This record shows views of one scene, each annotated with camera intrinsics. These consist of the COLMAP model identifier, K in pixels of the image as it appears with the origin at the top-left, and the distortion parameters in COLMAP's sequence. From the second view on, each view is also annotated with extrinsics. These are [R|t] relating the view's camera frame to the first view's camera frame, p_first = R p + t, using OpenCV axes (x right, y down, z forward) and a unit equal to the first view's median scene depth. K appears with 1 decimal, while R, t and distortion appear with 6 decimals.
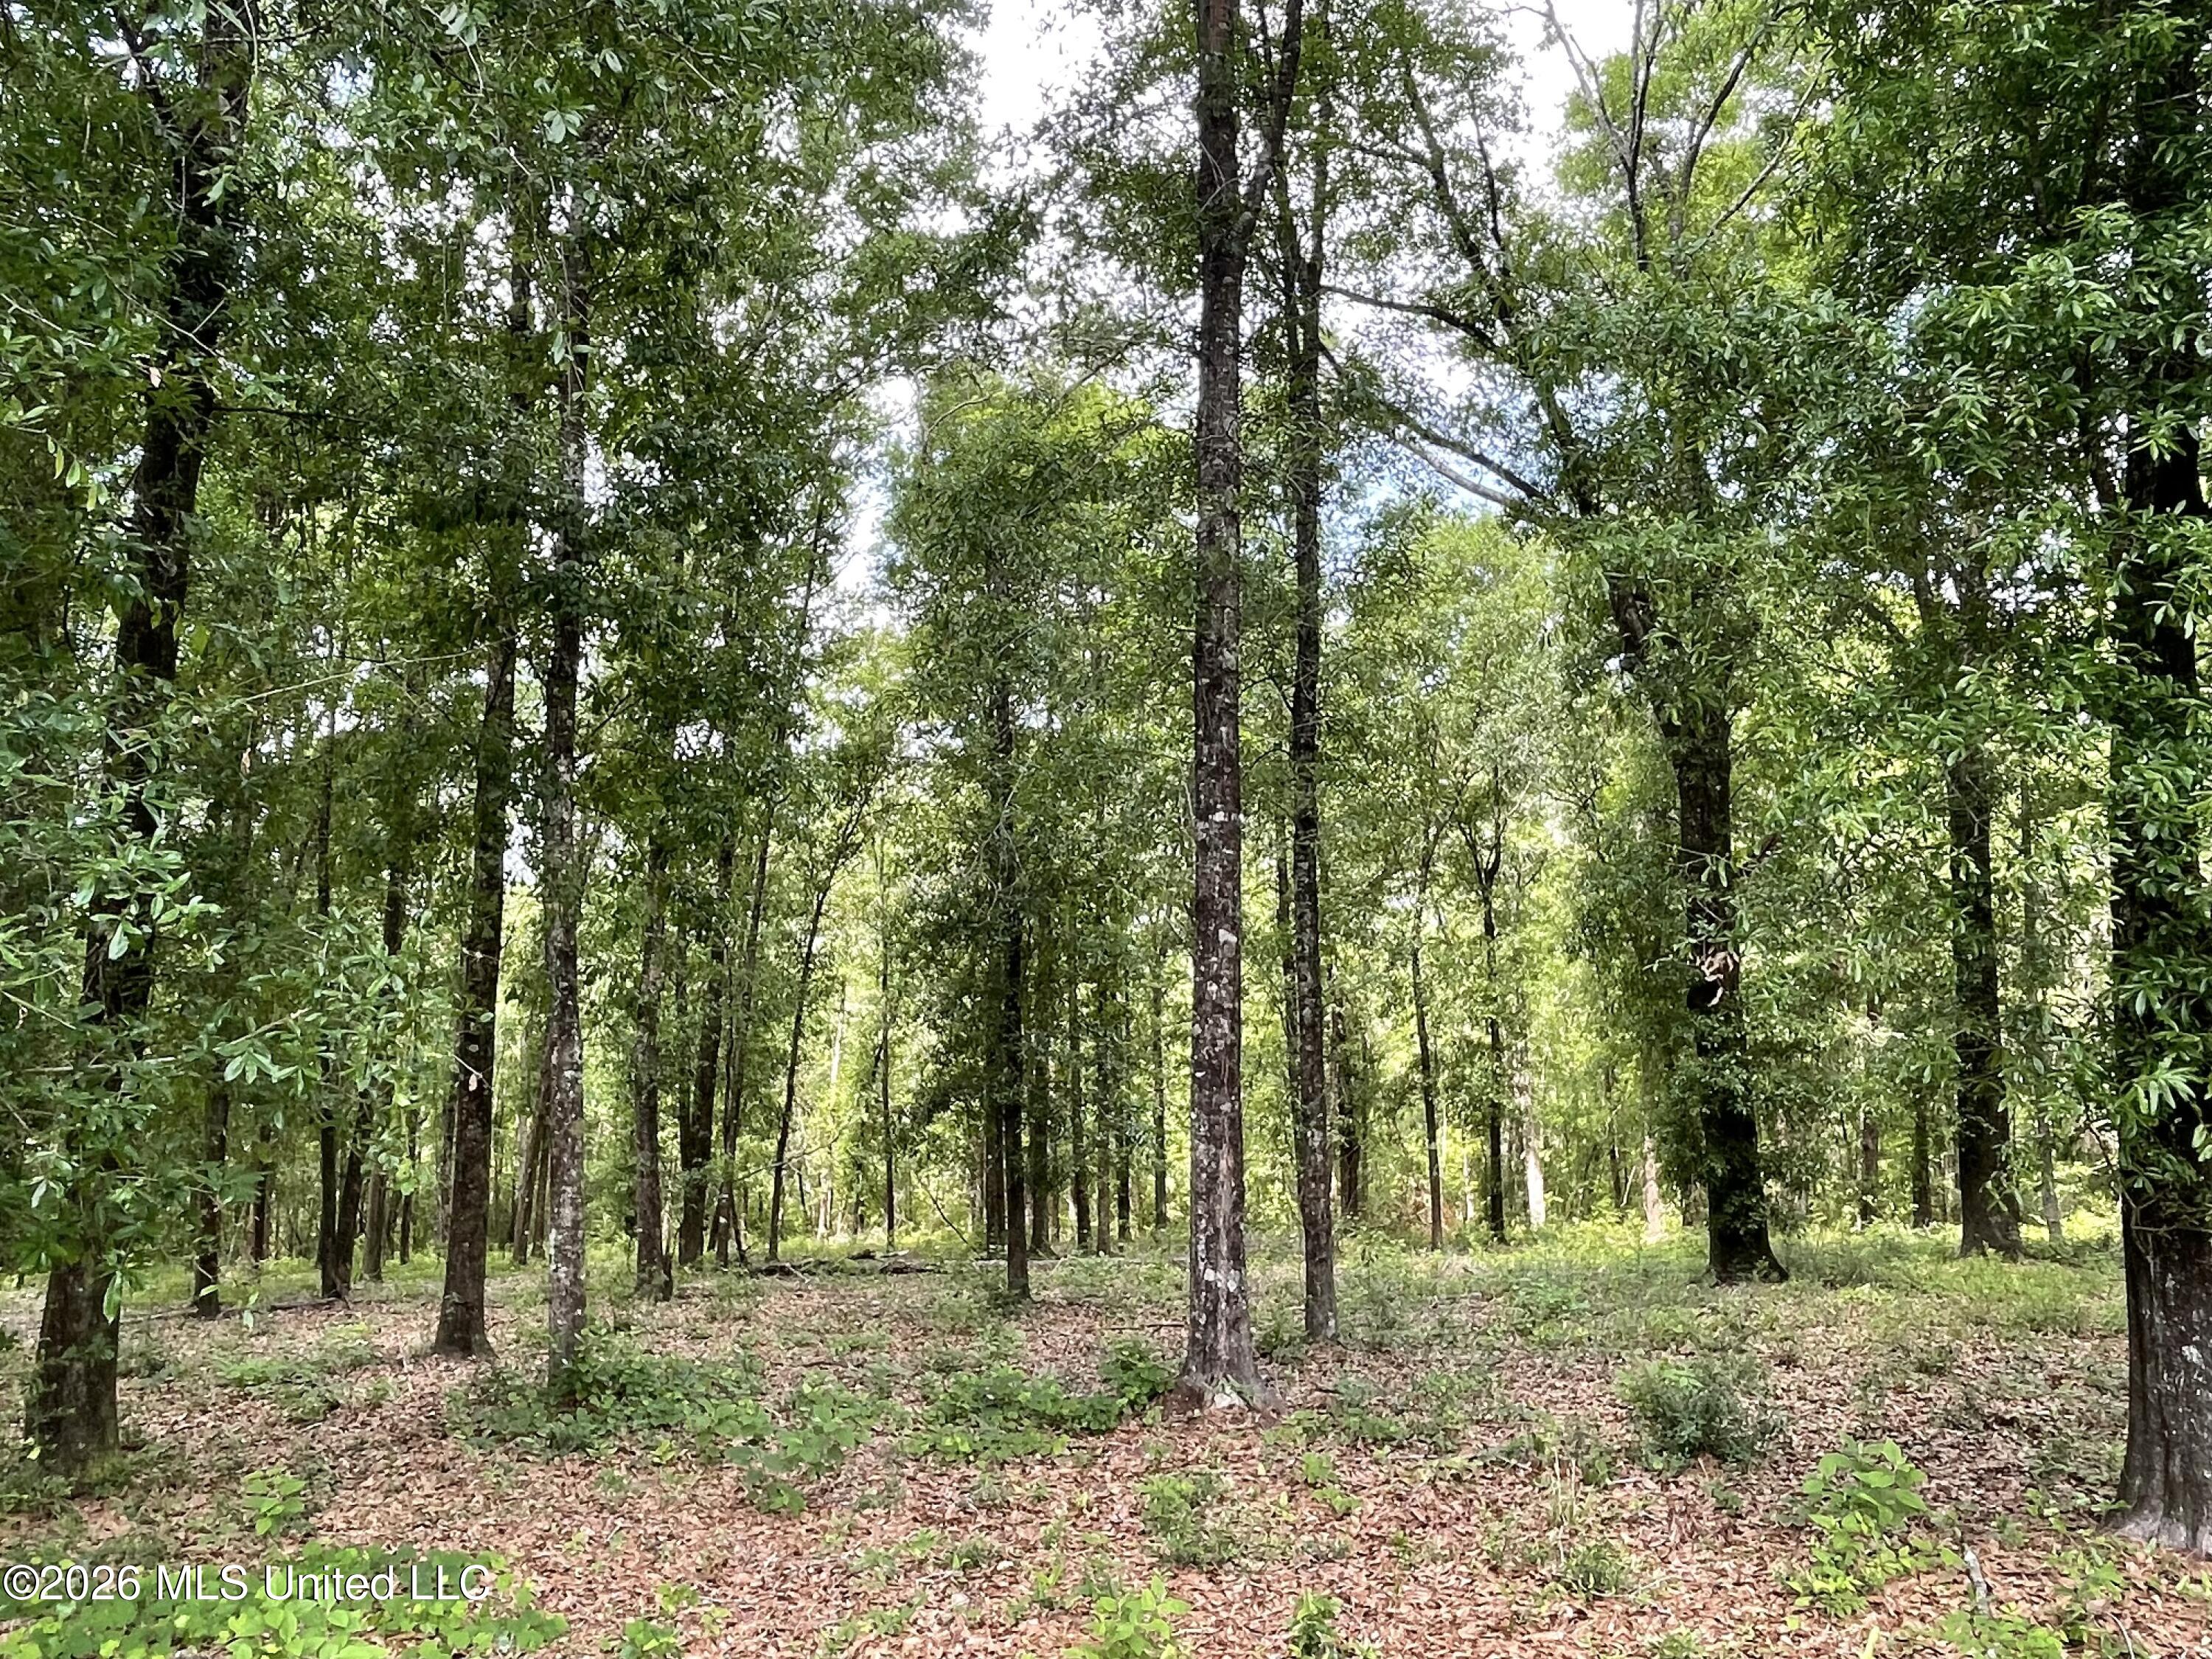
lens RADIAL K [[1654.8, 0, 1098.7], [0, 1654.8, 864.7], [0, 0, 1]] dist [0.014405, -0.028388]
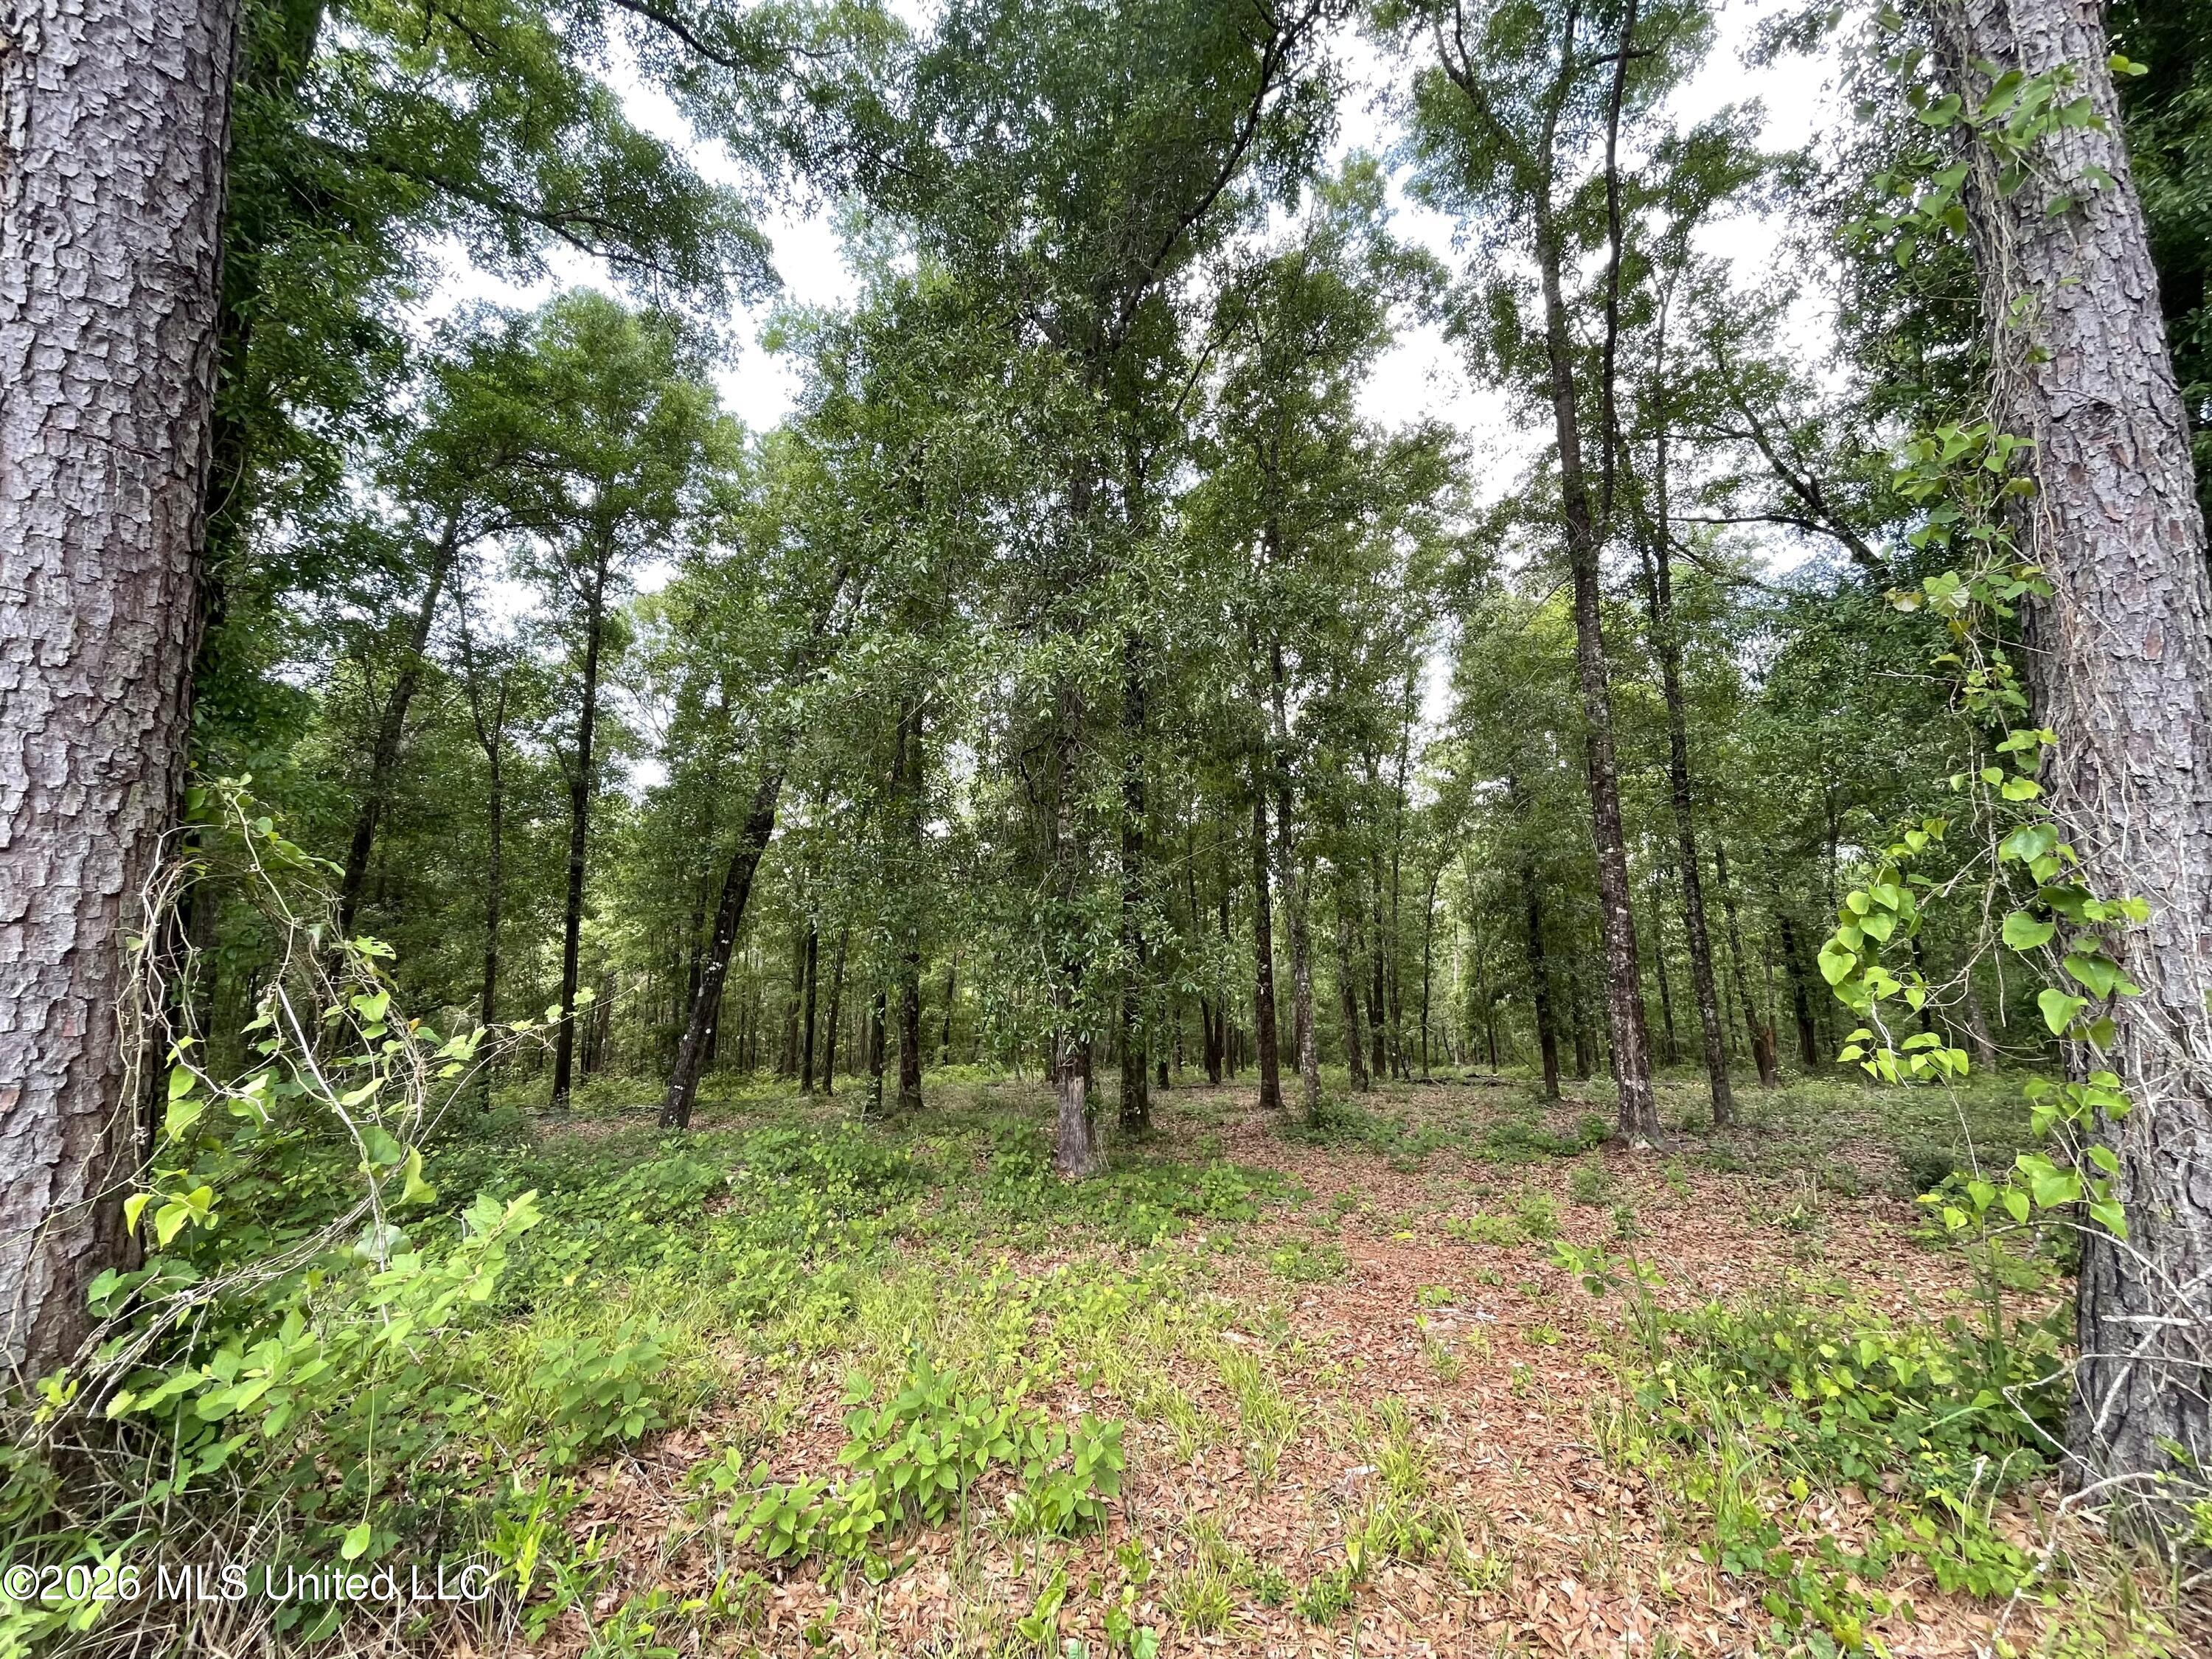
lens RADIAL K [[894.1, 0, 1106.0], [0, 894.1, 829.5], [0, 0, 1]] dist [0.036385, -0.000112]
pose [[0.860737, -0.101074, -0.498916, 0.062322], [0.081876, 0.994818, -0.060284, -0.022967], [0.502423, 0.011039, 0.864551, -0.154603]]
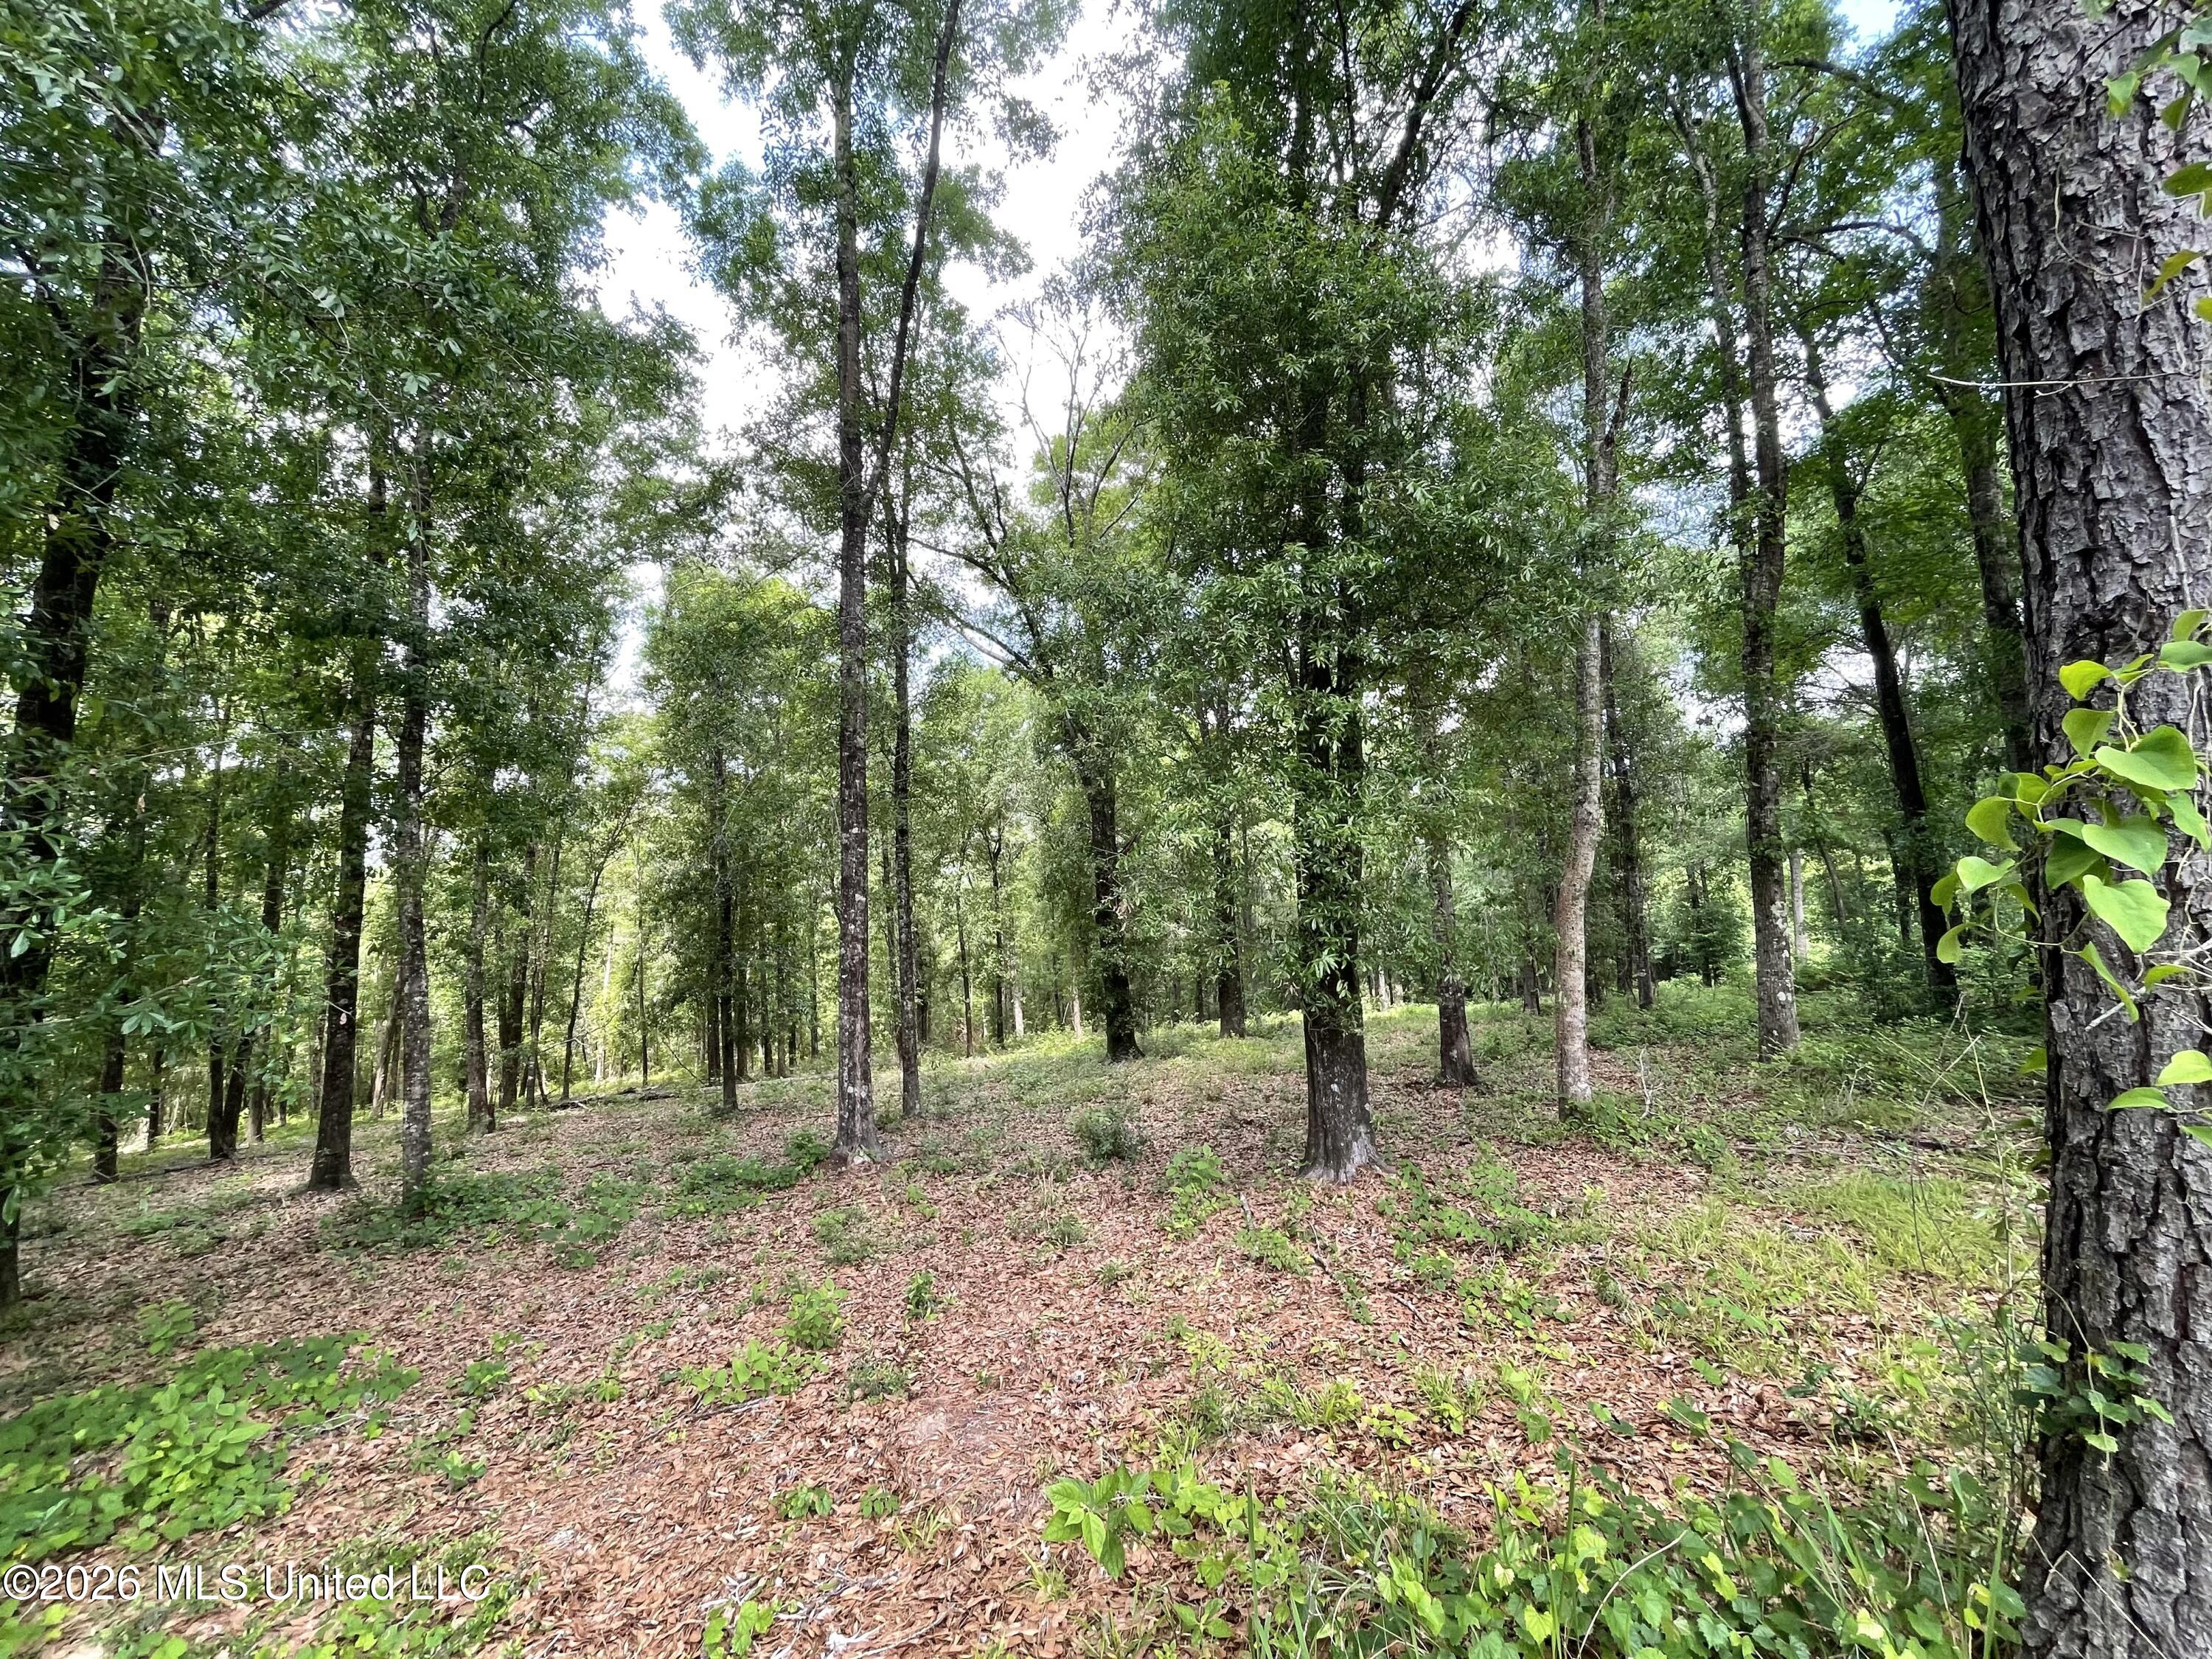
lens RADIAL K [[889.4, 0, 1093.3], [0, 889.4, 842.4], [0, 0, 1]] dist [0.002946, -0.002030]
pose [[0.941547, -0.005423, 0.336838, -0.004550], [0.008008, 0.999948, -0.006285, -0.004895], [-0.336786, 0.008615, 0.941542, 0.009233]]
